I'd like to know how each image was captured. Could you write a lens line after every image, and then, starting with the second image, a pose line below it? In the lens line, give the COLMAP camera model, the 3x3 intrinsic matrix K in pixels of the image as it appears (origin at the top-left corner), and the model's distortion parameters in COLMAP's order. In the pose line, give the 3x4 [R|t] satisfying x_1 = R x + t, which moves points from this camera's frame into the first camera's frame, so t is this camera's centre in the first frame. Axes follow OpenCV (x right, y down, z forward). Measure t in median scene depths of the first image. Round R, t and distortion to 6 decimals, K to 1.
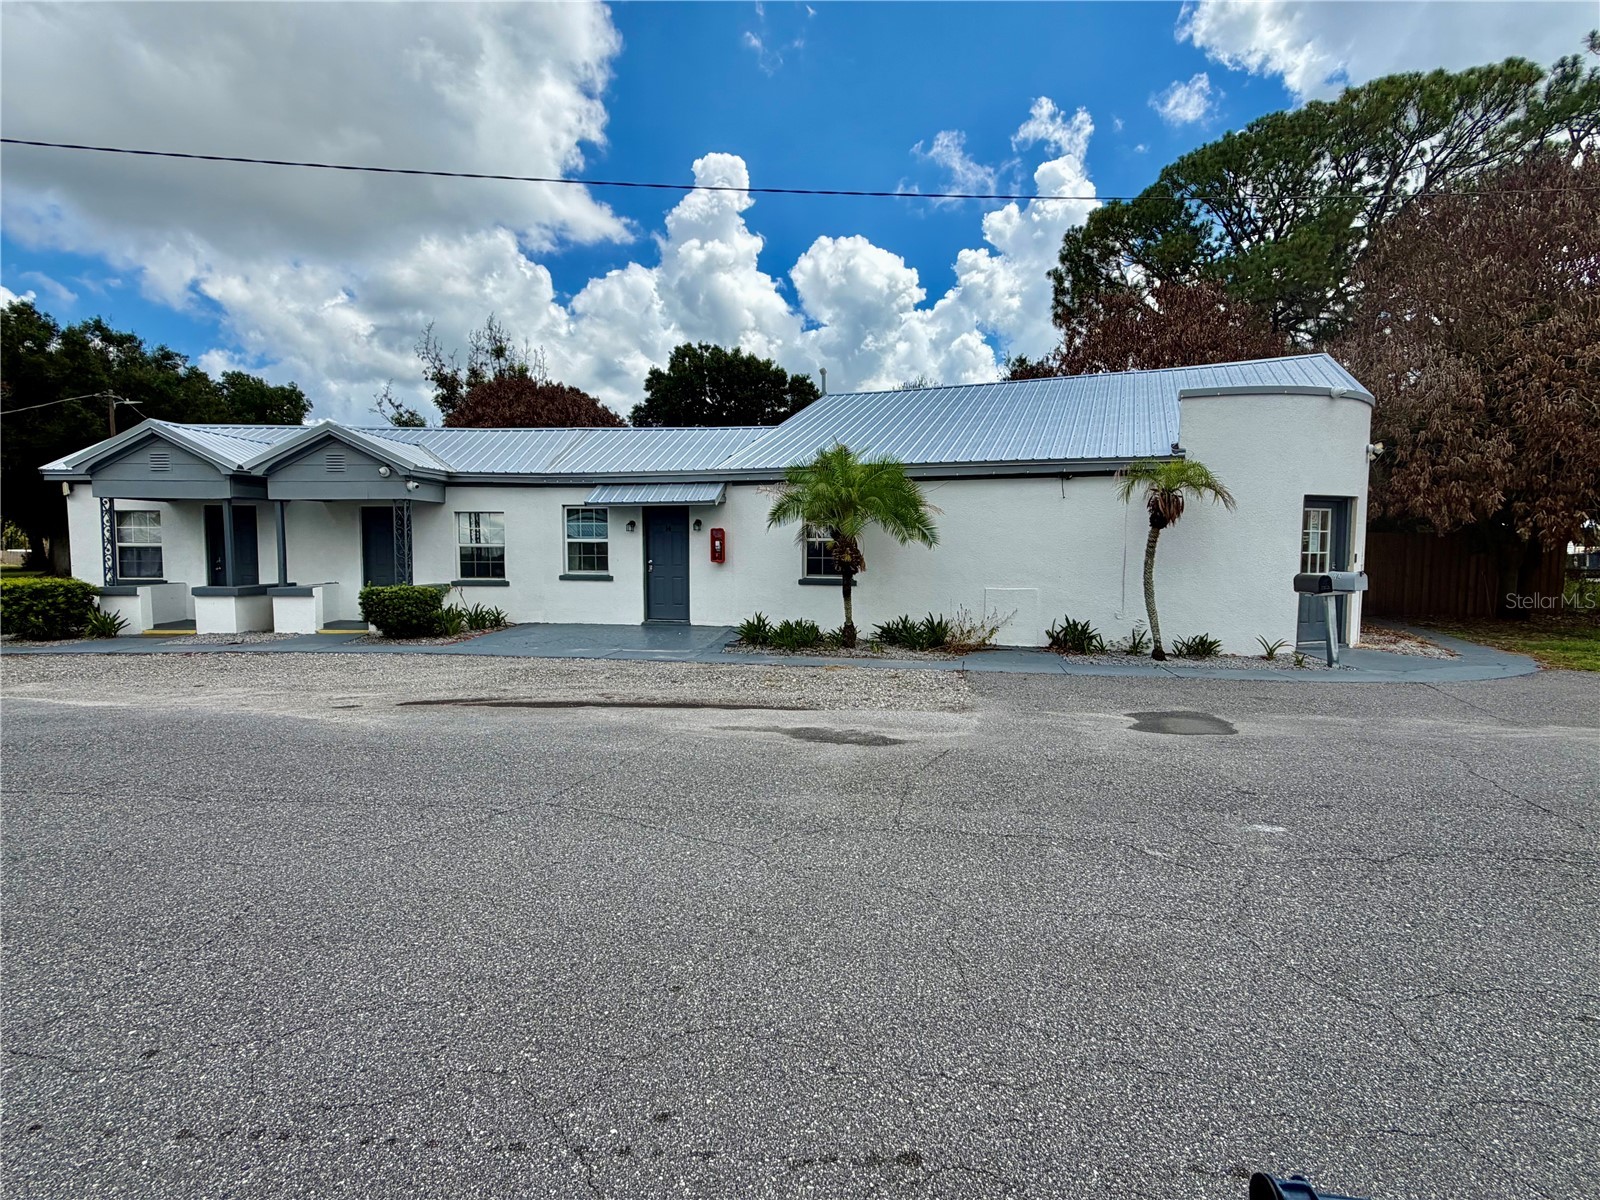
lens RADIAL K [[771.5, 0, 803.3], [0, 771.5, 600.8], [0, 0, 1]] dist [-0.002003, -0.000408]
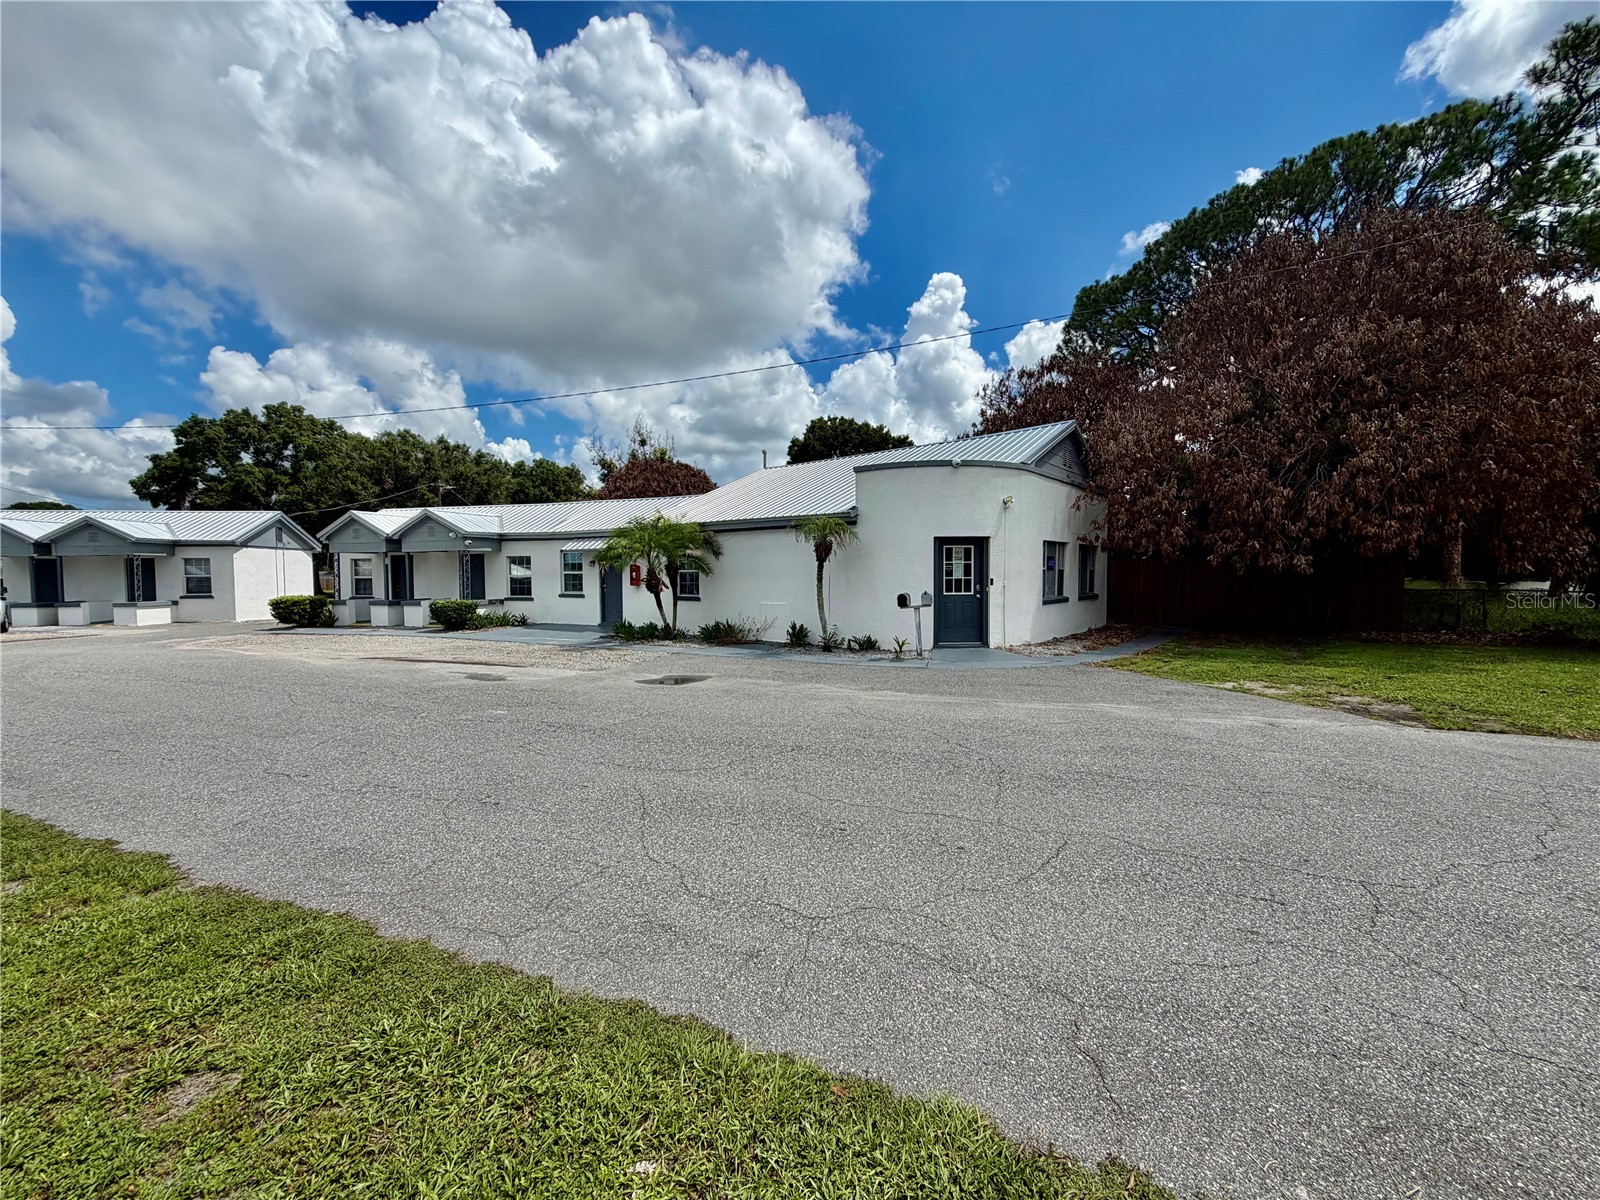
lens RADIAL K [[638.8, 0, 798.3], [0, 638.8, 593.7], [0, 0, 1]] dist [0.001417, -0.000059]
pose [[0.954575, 0.000399, -0.297969, 0.613804], [-0.010674, 0.999403, -0.032858, 0.005268], [0.297778, 0.034546, 0.954010, -0.145957]]
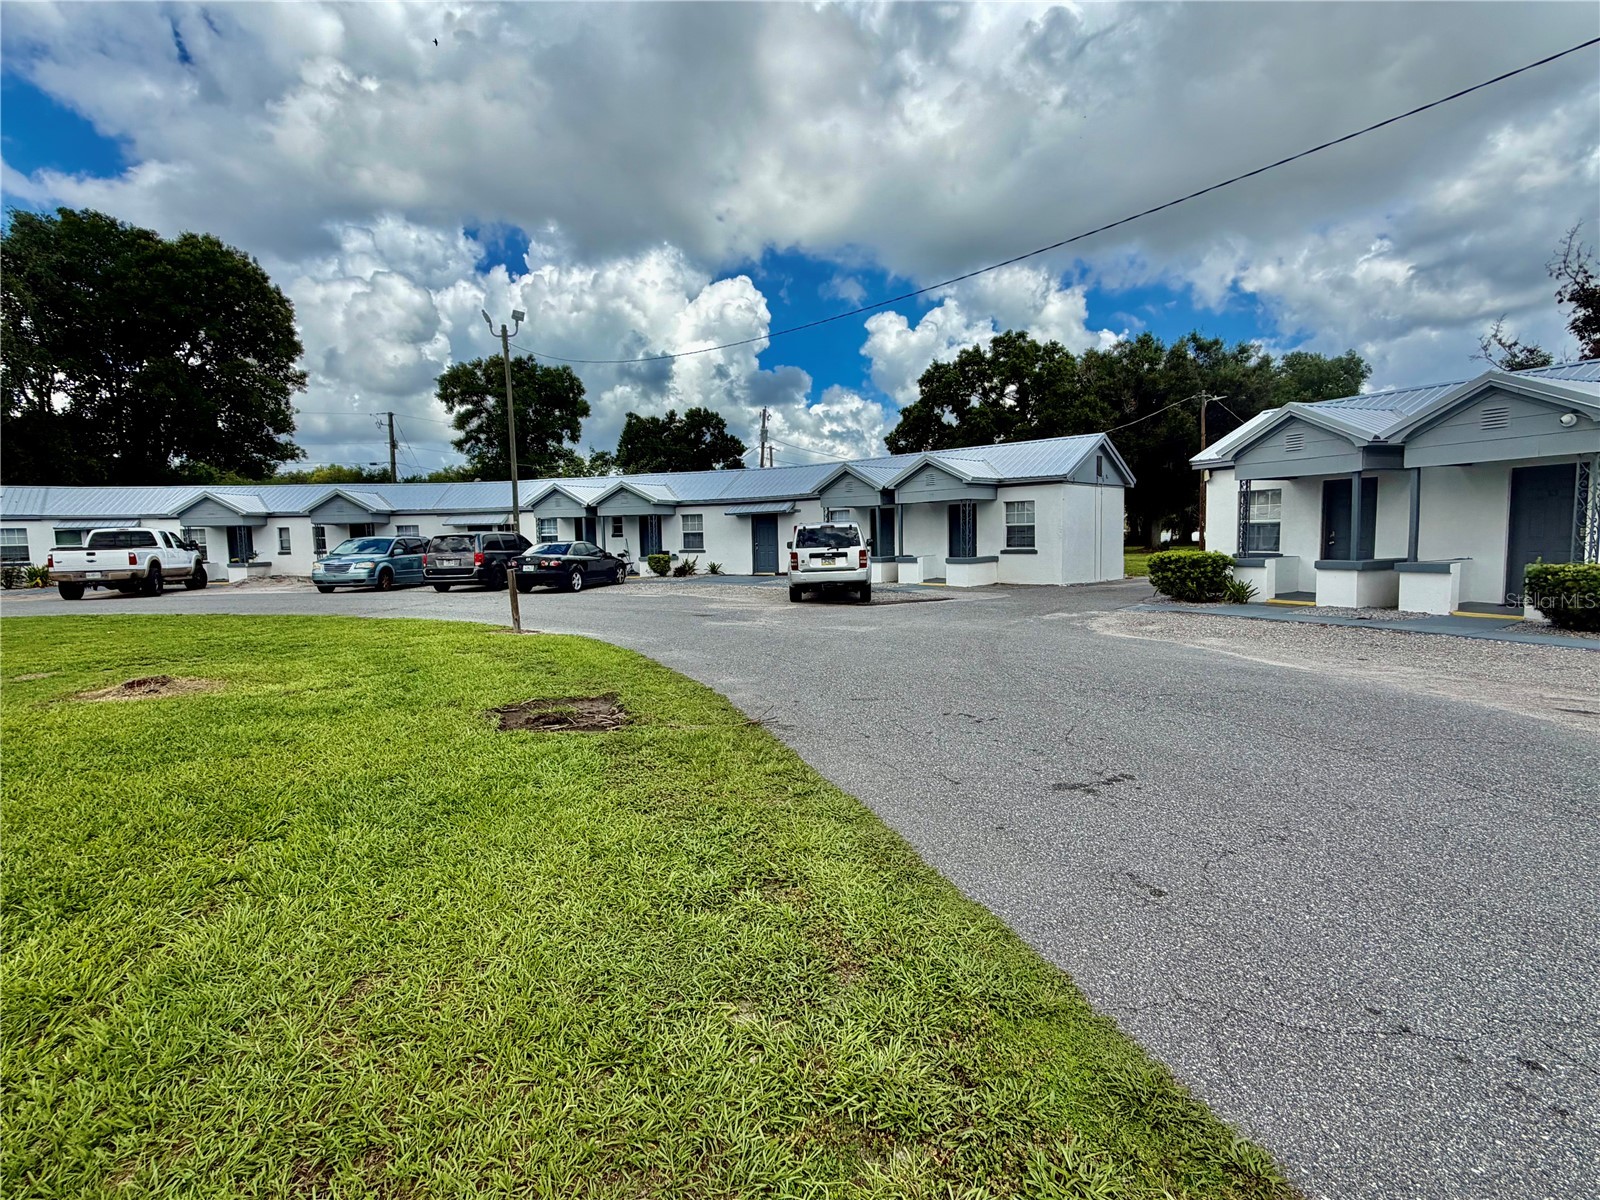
lens RADIAL K [[771.5, 0, 800.8], [0, 771.5, 605.4], [0, 0, 1]] dist [-0.002003, -0.000408]
pose [[0.390055, 0.071625, -0.918001, -0.102539], [-0.036931, 0.997385, 0.062127, 0.003688], [0.920051, 0.009670, 0.391680, -0.042247]]
